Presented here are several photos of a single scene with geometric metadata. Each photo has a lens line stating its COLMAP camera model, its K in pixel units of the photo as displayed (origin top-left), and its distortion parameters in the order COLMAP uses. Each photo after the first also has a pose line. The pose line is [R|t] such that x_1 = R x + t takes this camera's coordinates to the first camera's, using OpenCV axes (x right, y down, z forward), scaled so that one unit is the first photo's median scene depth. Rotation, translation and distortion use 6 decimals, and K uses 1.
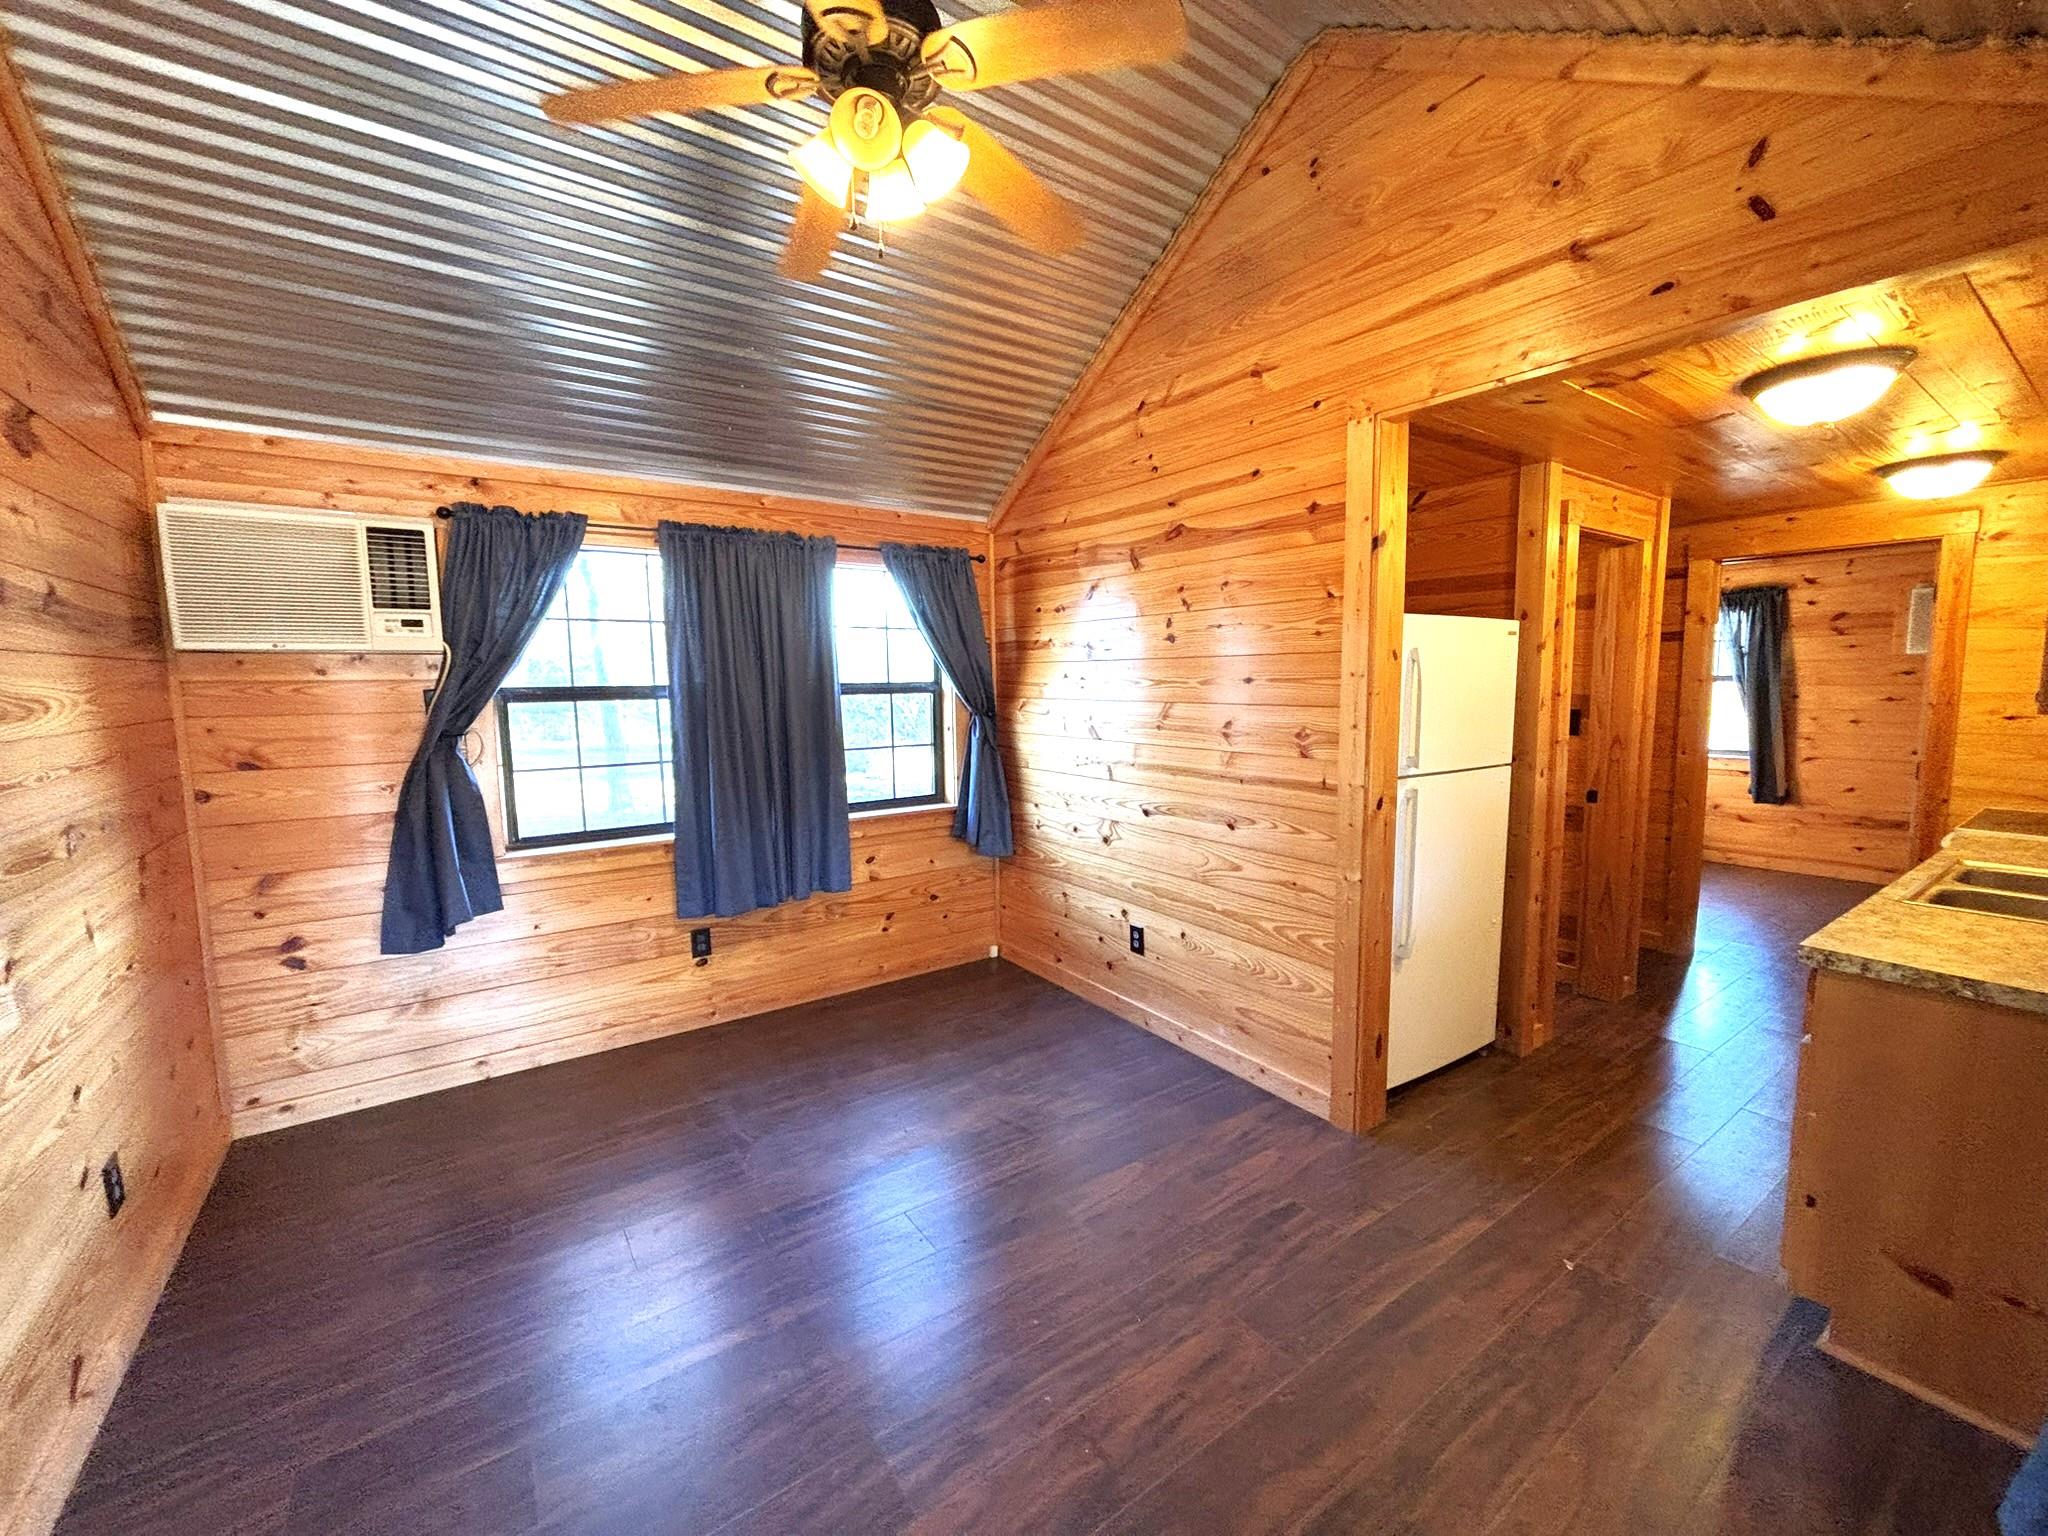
lens RADIAL K [[822.5, 0, 1025.4], [0, 822.5, 765.3], [0, 0, 1]] dist [-0.000966, 0.000036]
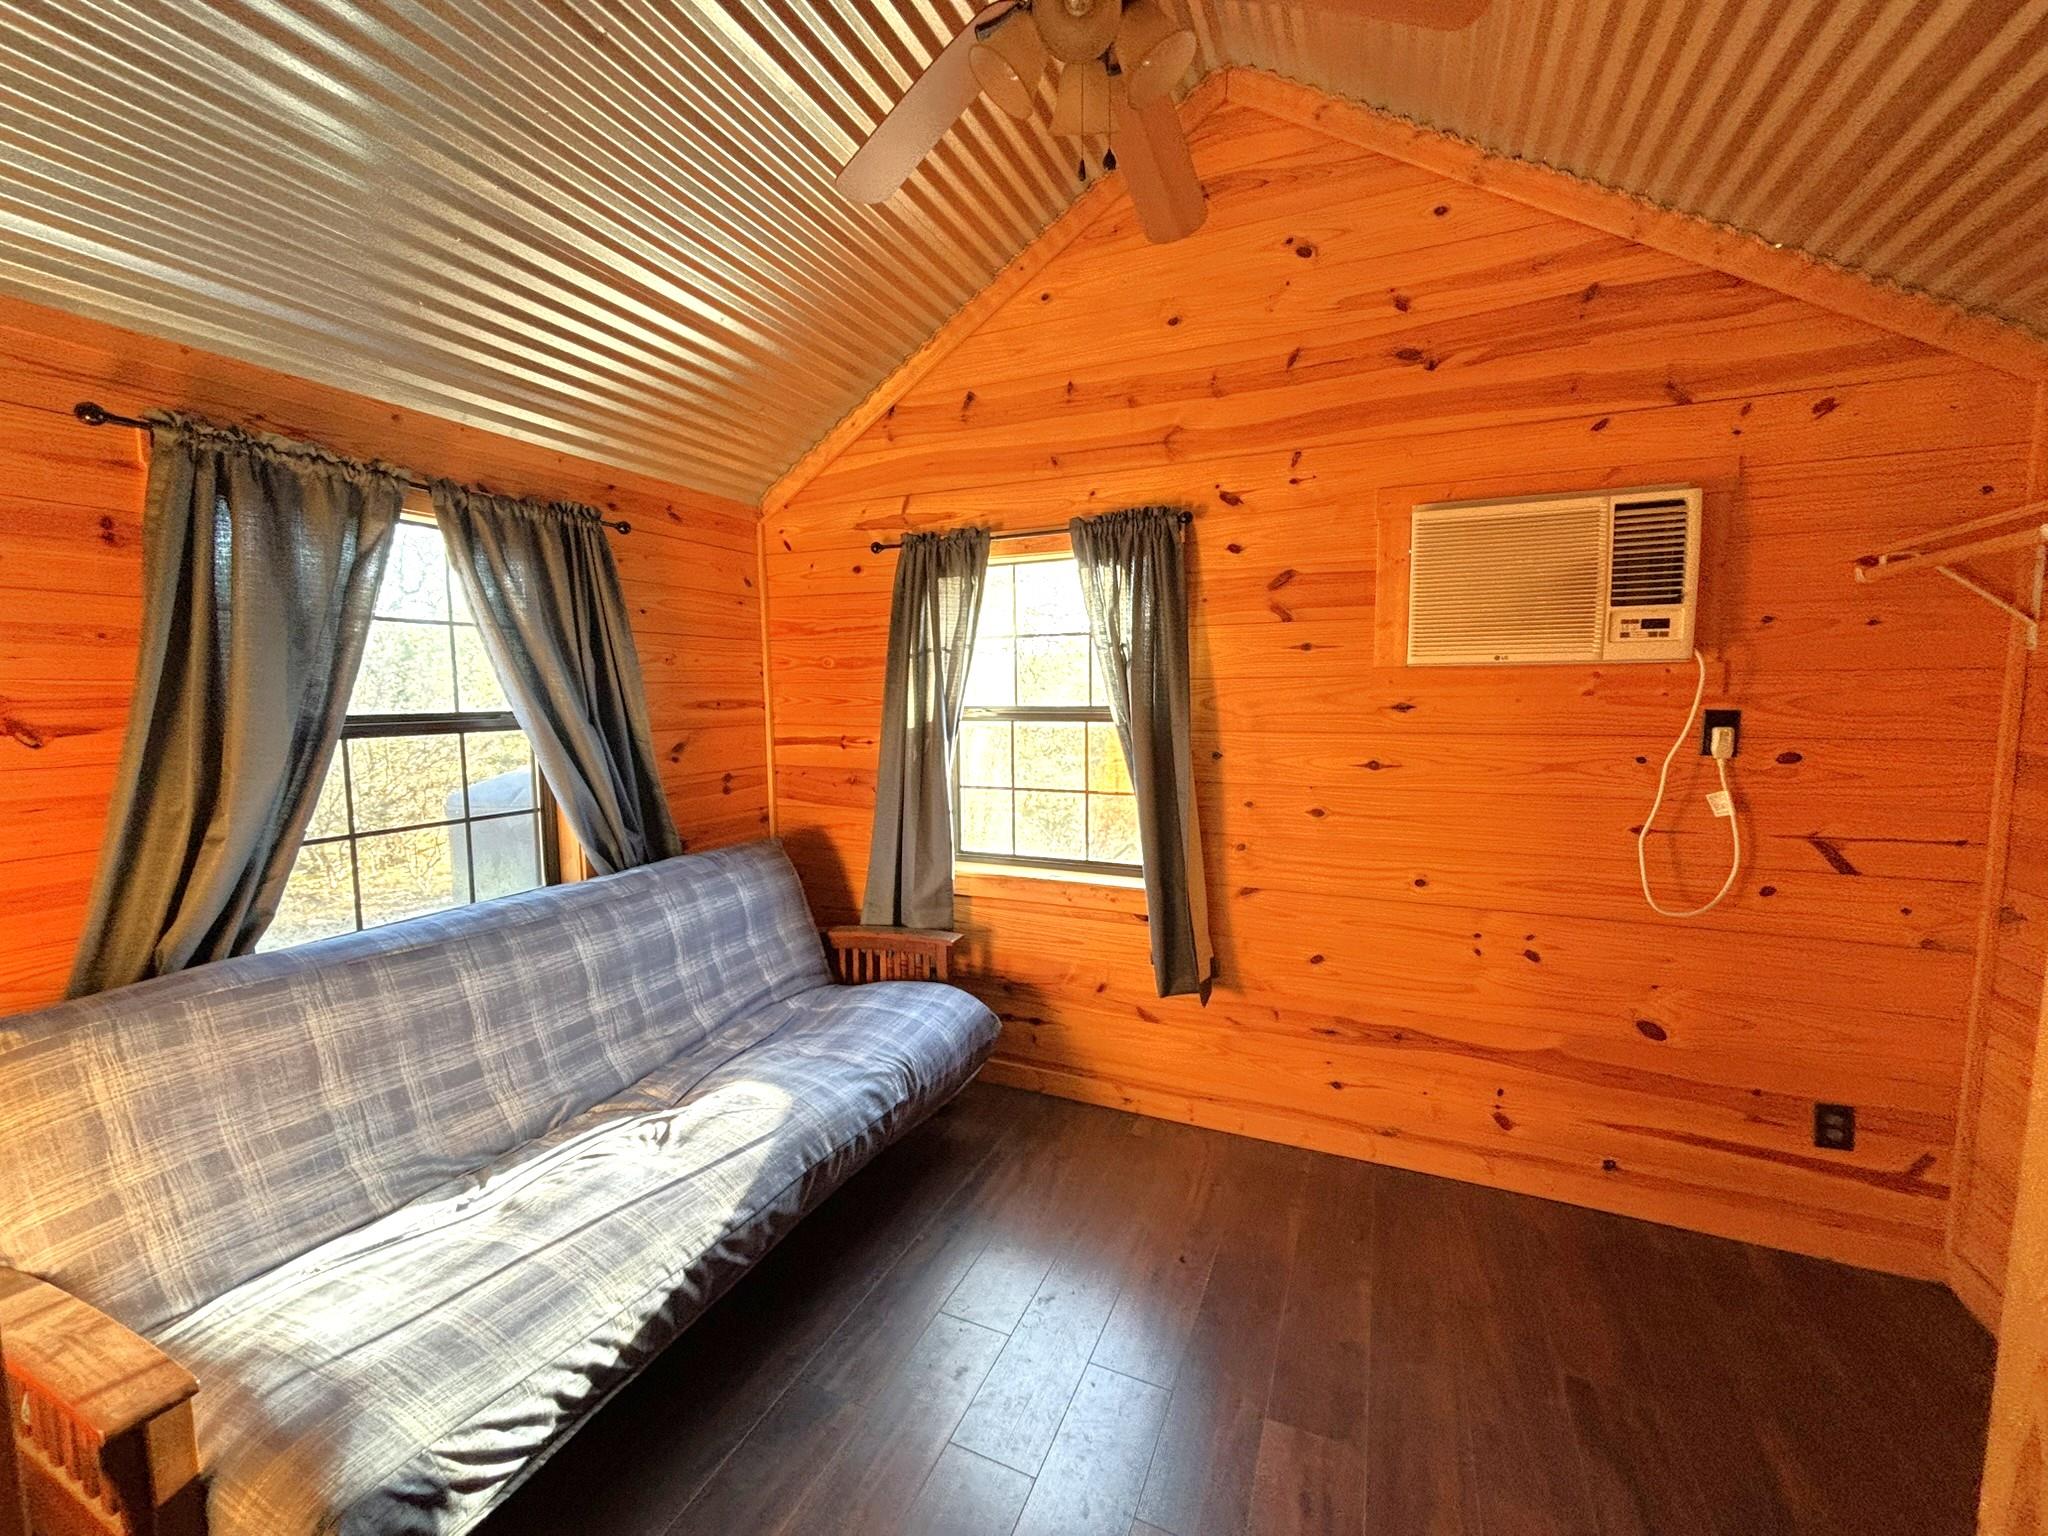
lens RADIAL K [[822.5, 0, 1024.5], [0, 822.5, 769.0], [0, 0, 1]] dist [-0.000966, 0.000036]
pose [[0.865859, -0.036669, 0.498943, 0.617546], [0.046030, 0.998919, -0.006465, -0.079045], [-0.498167, 0.028564, 0.866611, 0.659064]]
